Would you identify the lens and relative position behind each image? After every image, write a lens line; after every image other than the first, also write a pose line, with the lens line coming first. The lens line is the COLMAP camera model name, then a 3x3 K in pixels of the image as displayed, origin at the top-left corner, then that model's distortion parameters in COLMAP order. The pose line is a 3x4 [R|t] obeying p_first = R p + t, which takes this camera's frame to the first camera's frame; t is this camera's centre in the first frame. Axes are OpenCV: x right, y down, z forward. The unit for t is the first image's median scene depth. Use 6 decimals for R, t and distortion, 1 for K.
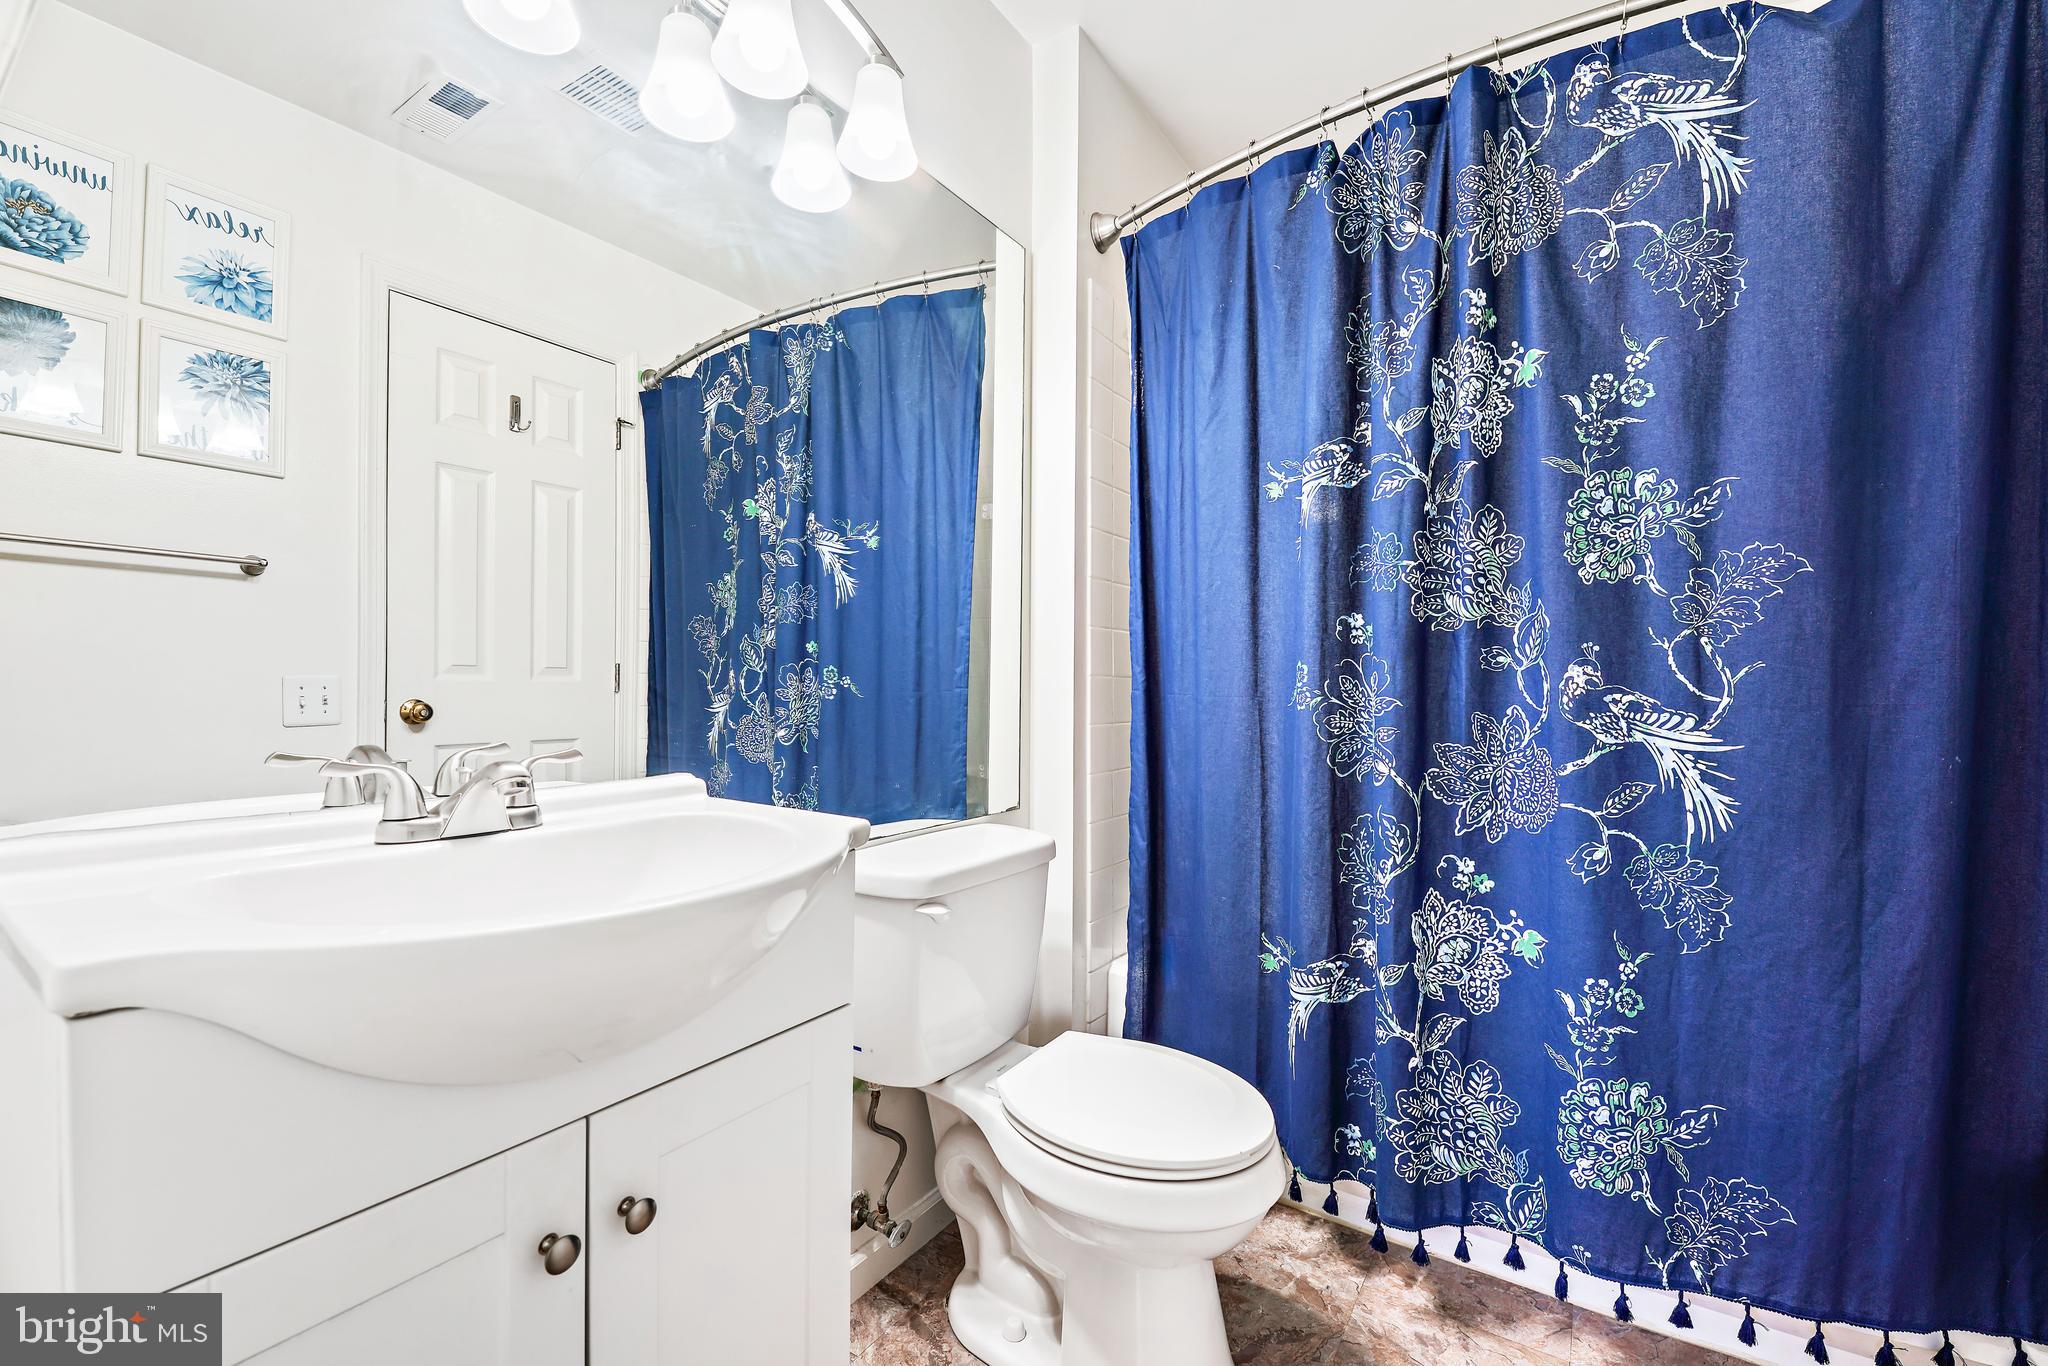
lens RADIAL K [[812.2, 0, 969.7], [0, 812.2, 682.9], [0, 0, 1]] dist [0.016413, -0.002496]
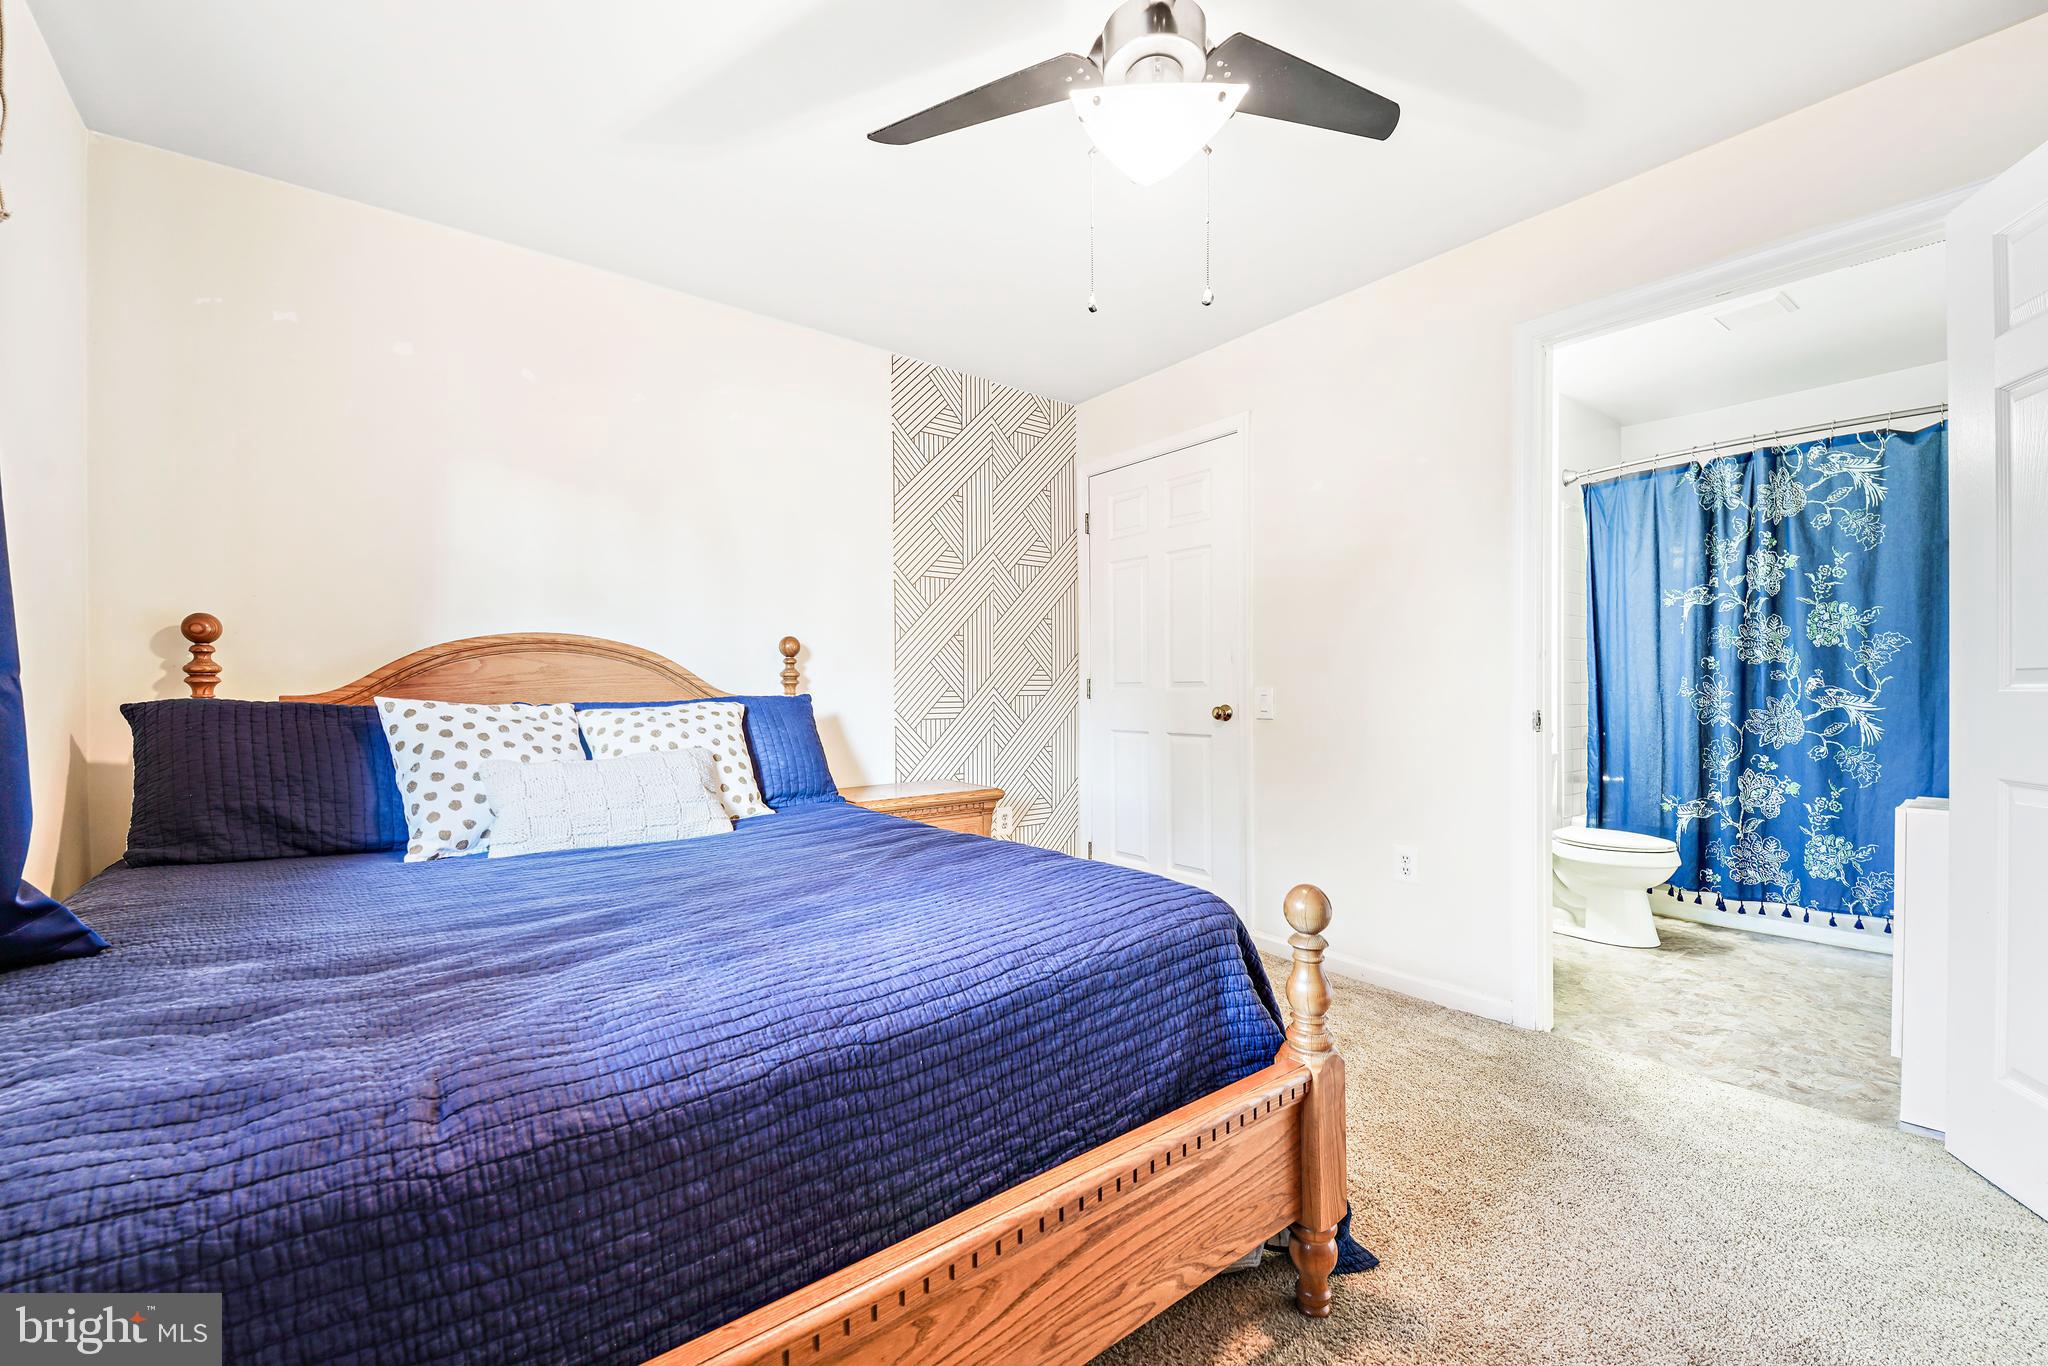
lens RADIAL K [[812.2, 0, 1021.2], [0, 812.2, 690.2], [0, 0, 1]] dist [0.016413, -0.002496]
pose [[0.971574, -0.005653, -0.236669, -1.021276], [0.006670, 0.999972, 0.003495, -0.008169], [0.236643, -0.004974, 0.971584, -2.013510]]
